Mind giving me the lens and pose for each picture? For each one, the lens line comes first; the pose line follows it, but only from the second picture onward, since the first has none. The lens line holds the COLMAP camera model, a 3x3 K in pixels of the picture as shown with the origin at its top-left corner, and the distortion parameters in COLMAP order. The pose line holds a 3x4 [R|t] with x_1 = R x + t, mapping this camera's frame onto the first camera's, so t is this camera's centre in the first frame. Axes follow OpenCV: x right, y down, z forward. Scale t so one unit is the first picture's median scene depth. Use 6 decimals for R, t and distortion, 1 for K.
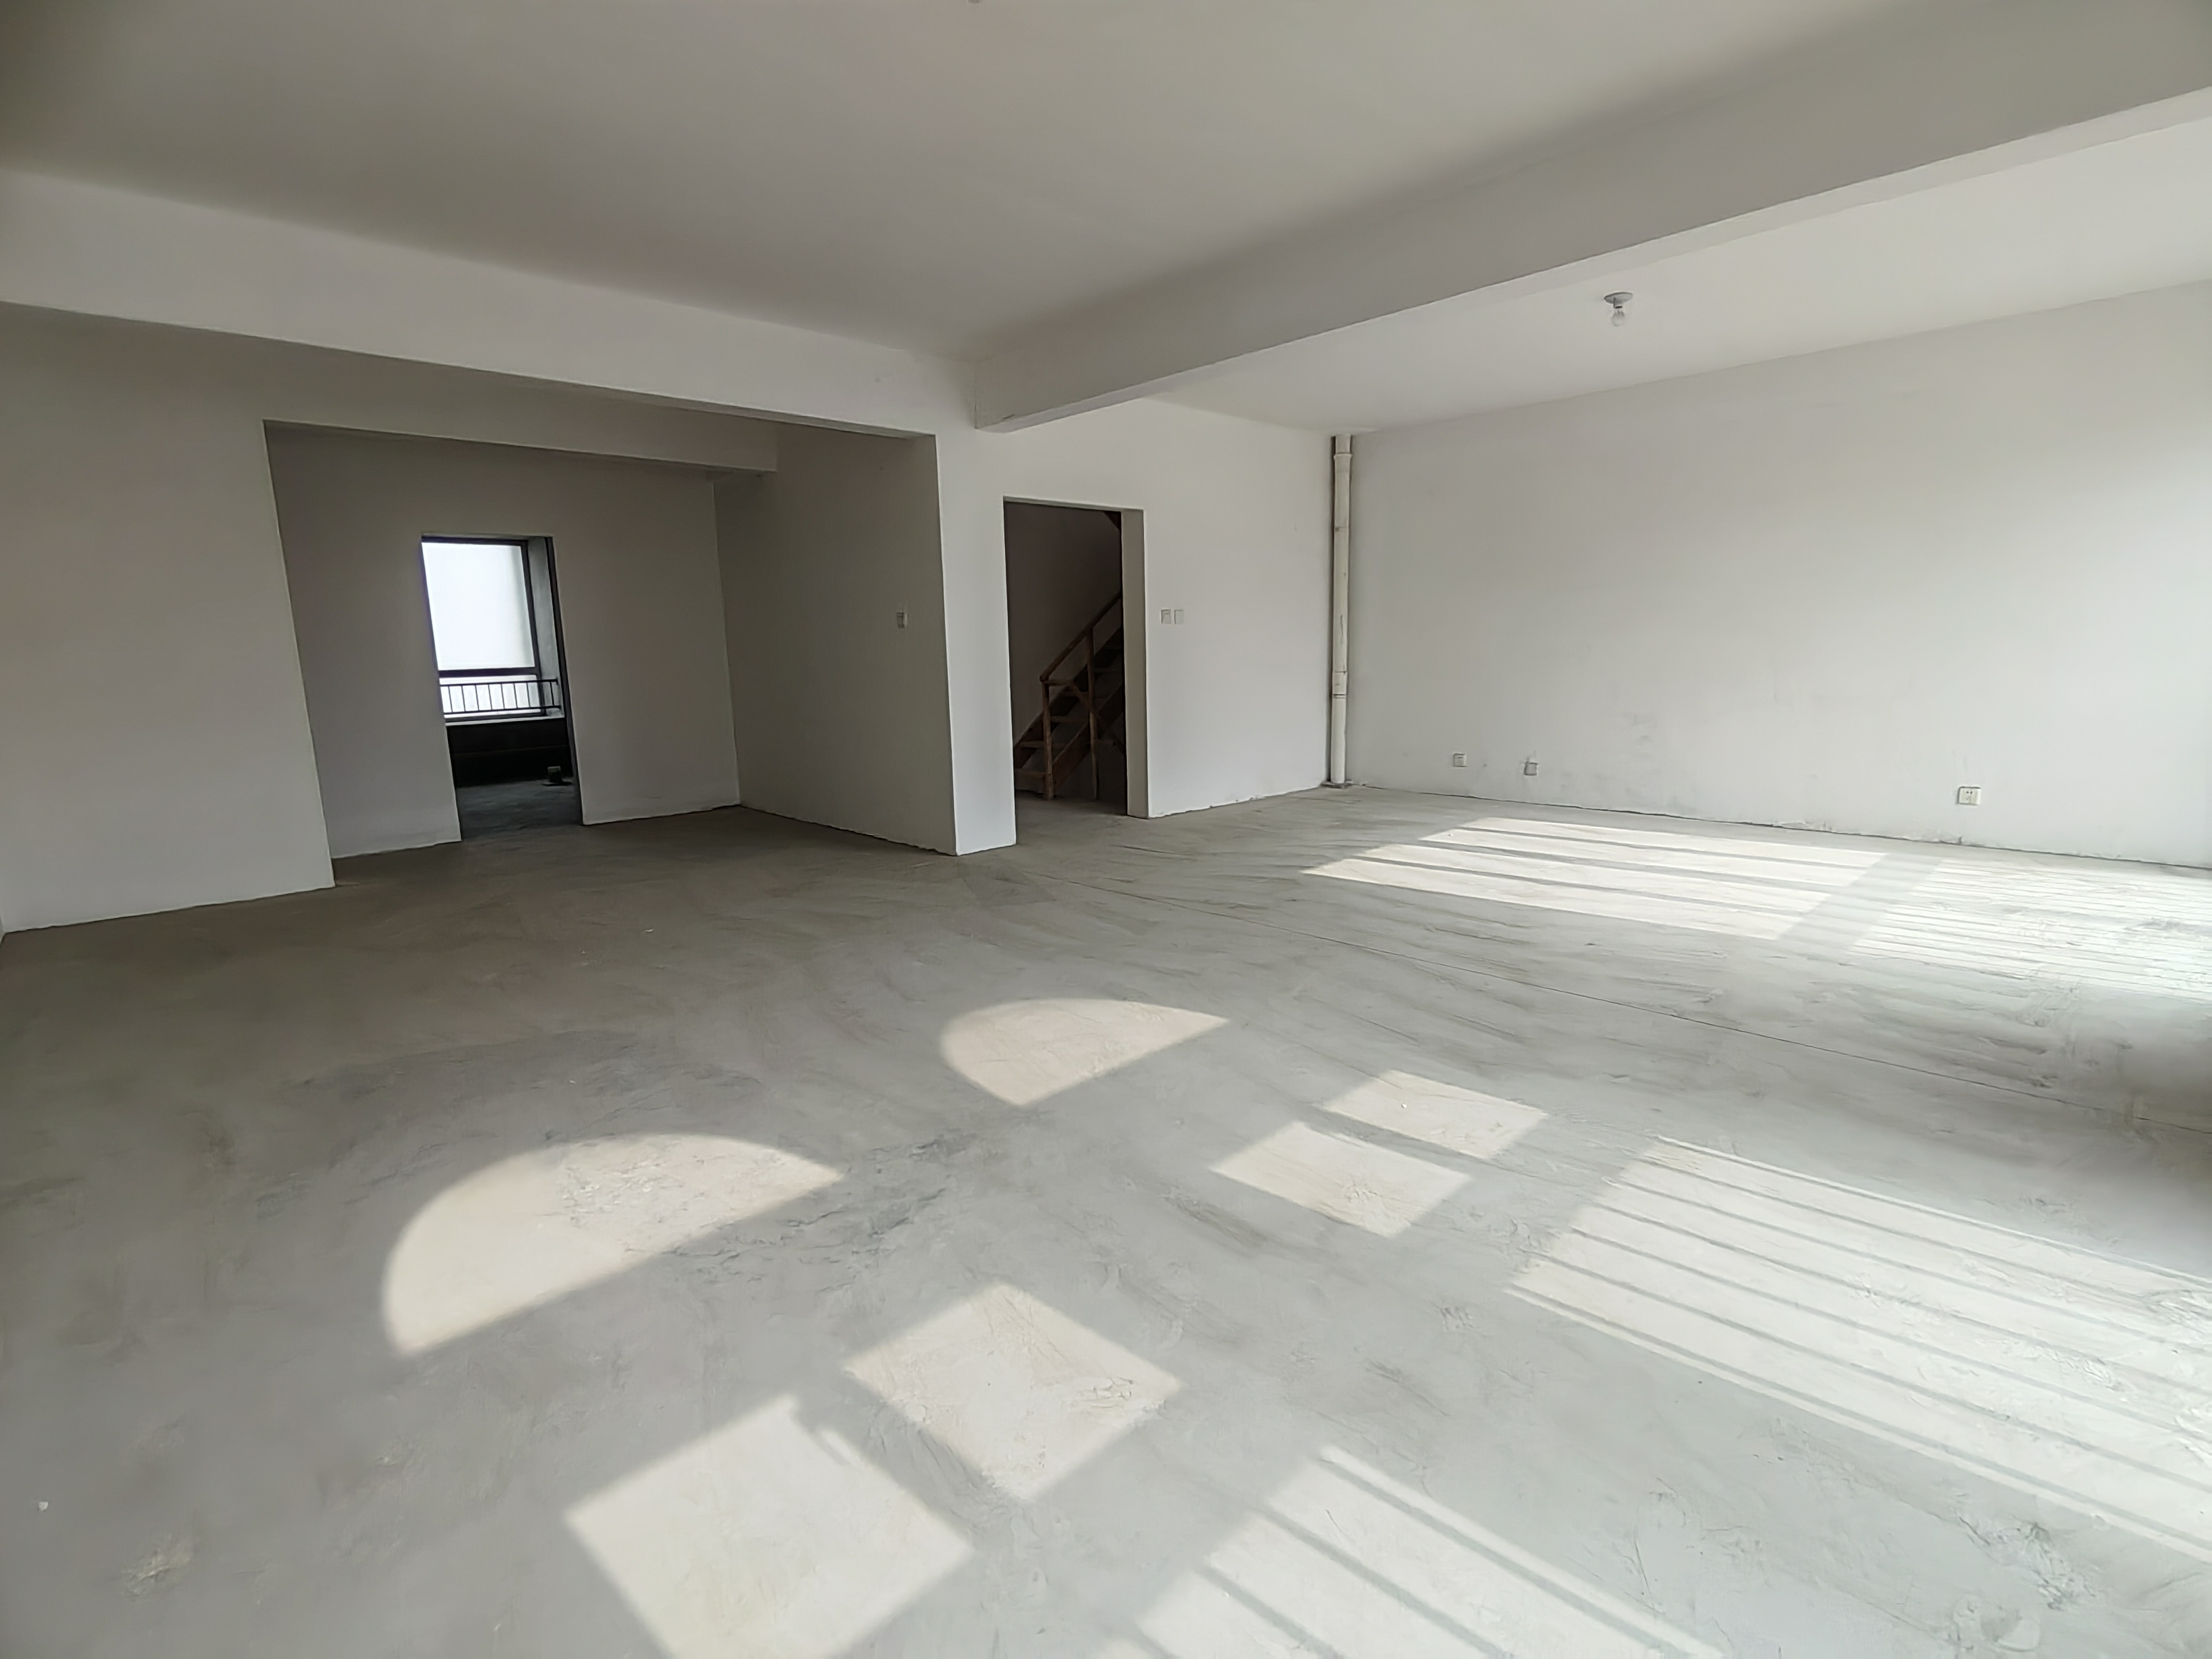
lens RADIAL K [[1030.8, 0, 1102.1], [0, 1030.8, 832.2], [0, 0, 1]] dist [-0.003806, -0.001706]
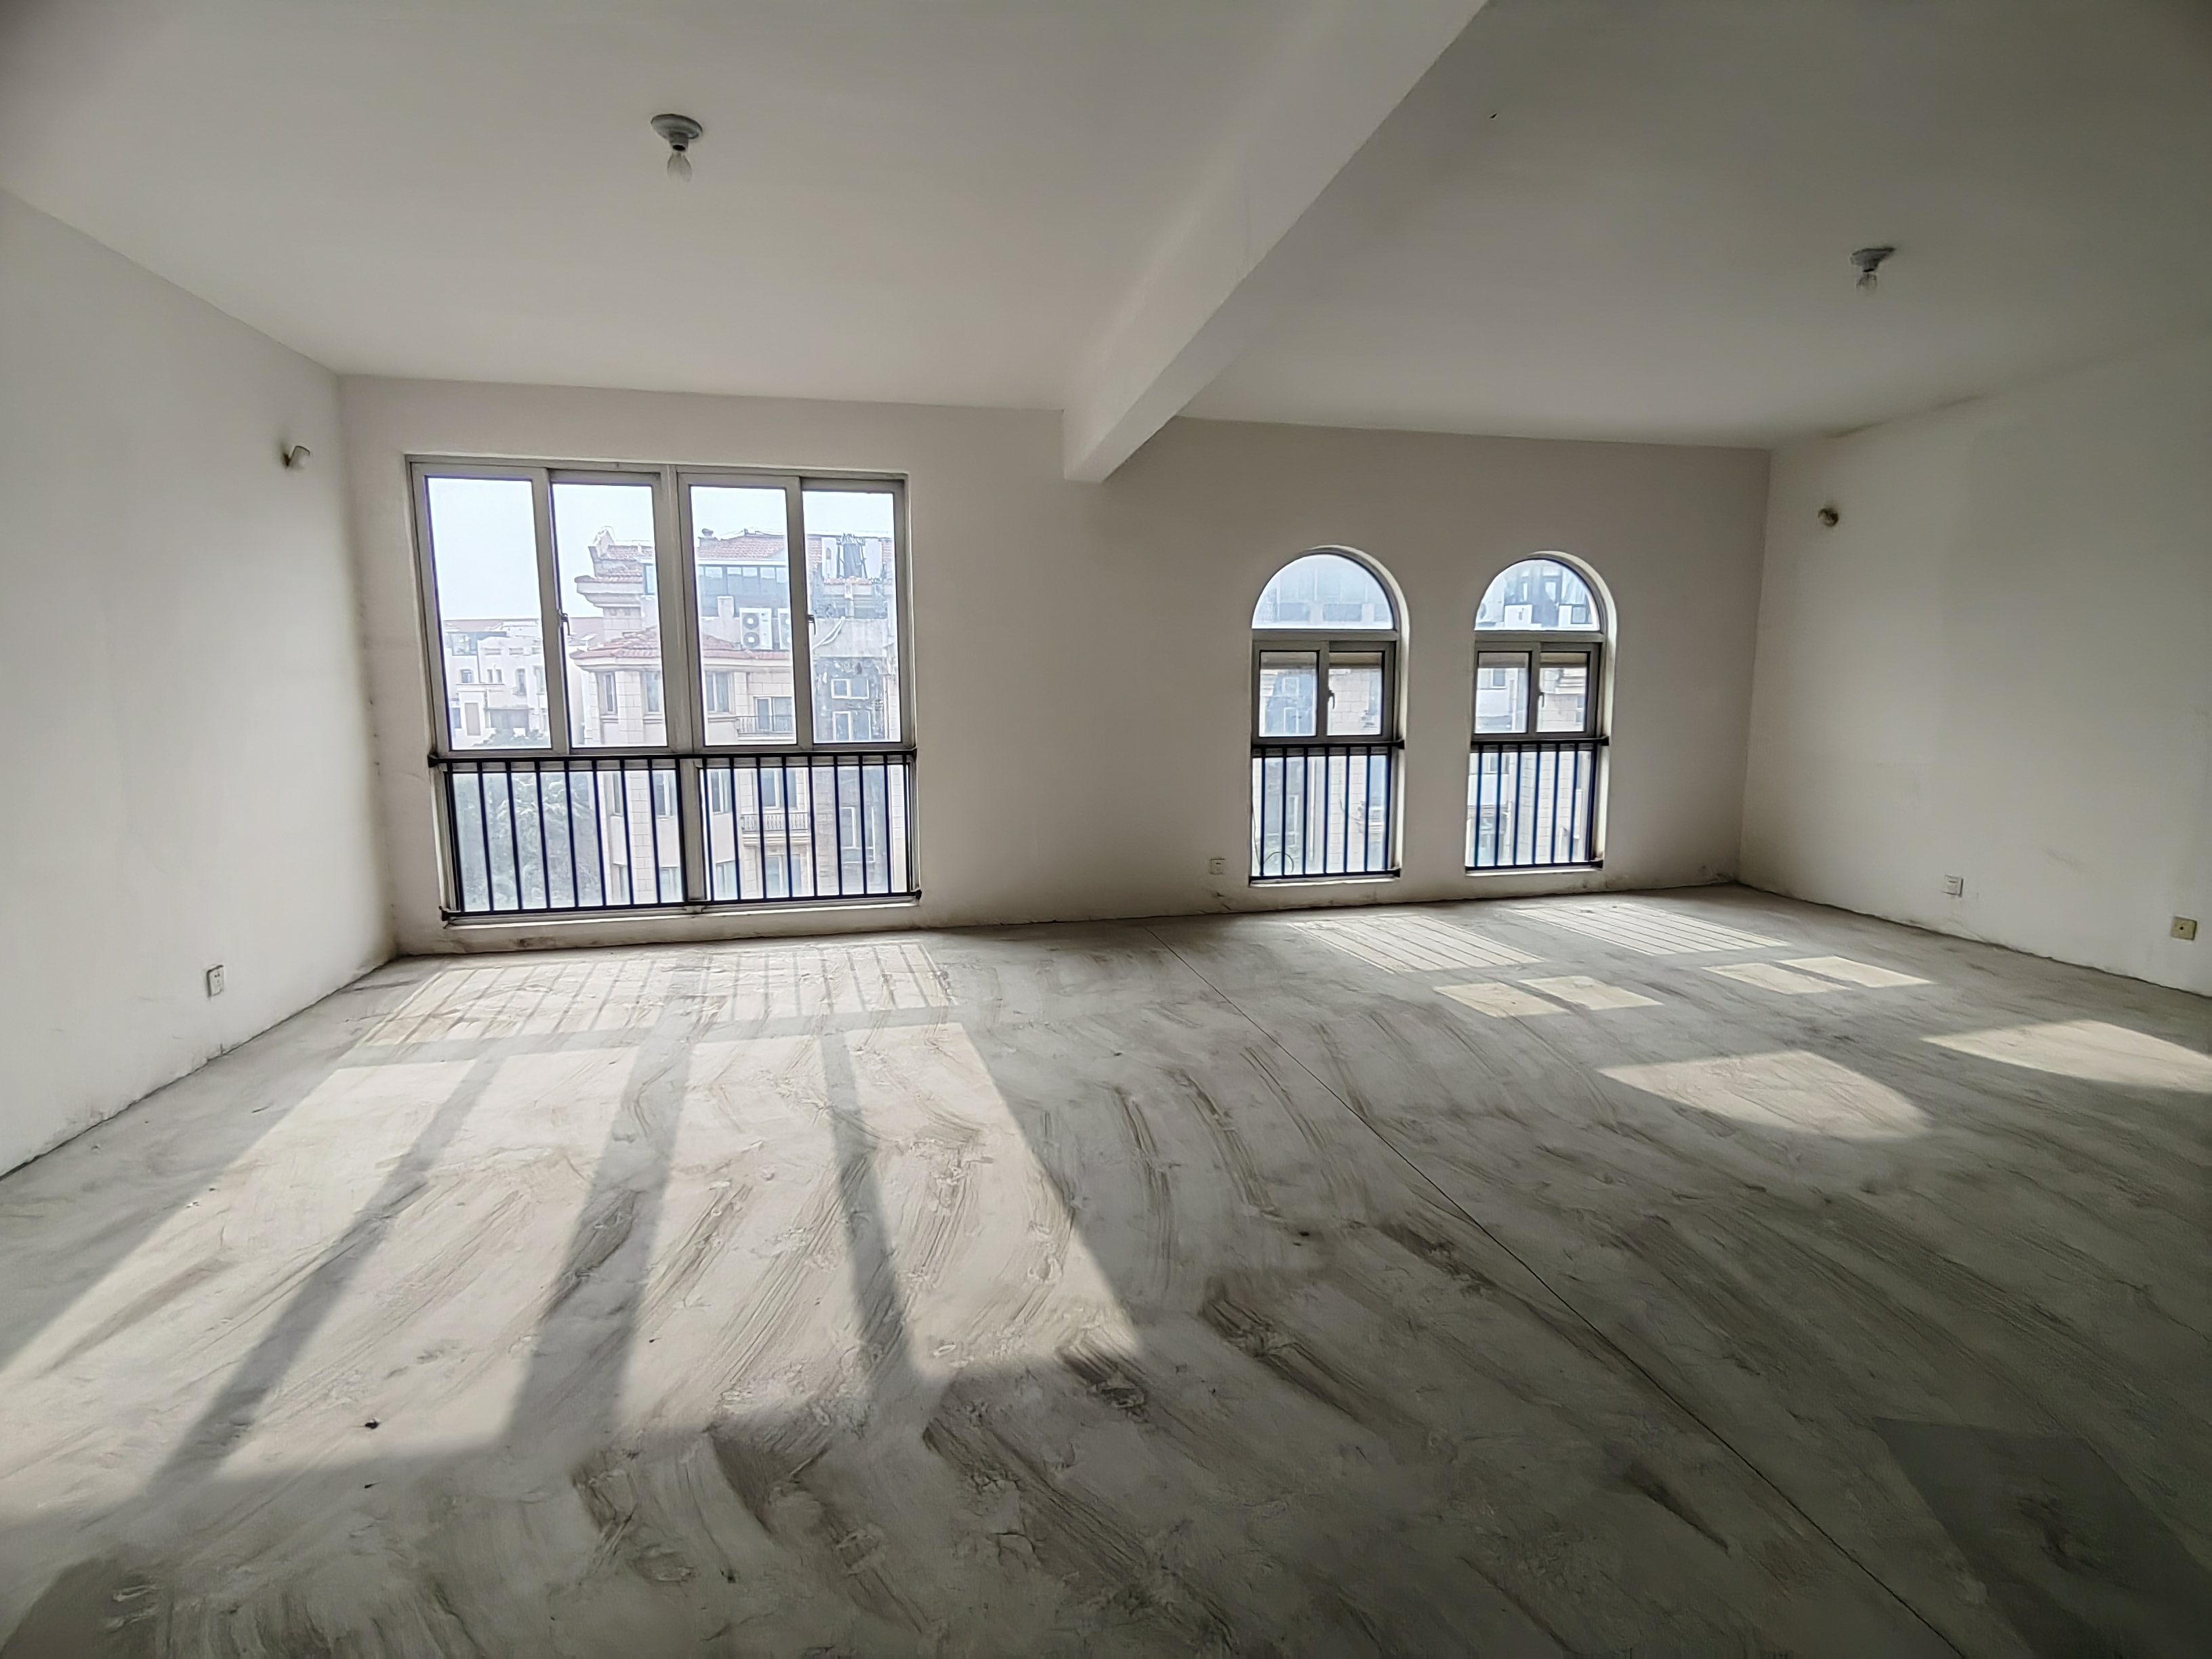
lens RADIAL K [[1030.8, 0, 1098.7], [0, 1030.8, 825.9], [0, 0, 1]] dist [-0.003806, -0.001706]
pose [[-0.853121, -0.046030, 0.519679, 0.018017], [0.119054, 0.952641, 0.279822, -0.404028], [-0.507948, 0.300592, -0.807238, 1.959980]]
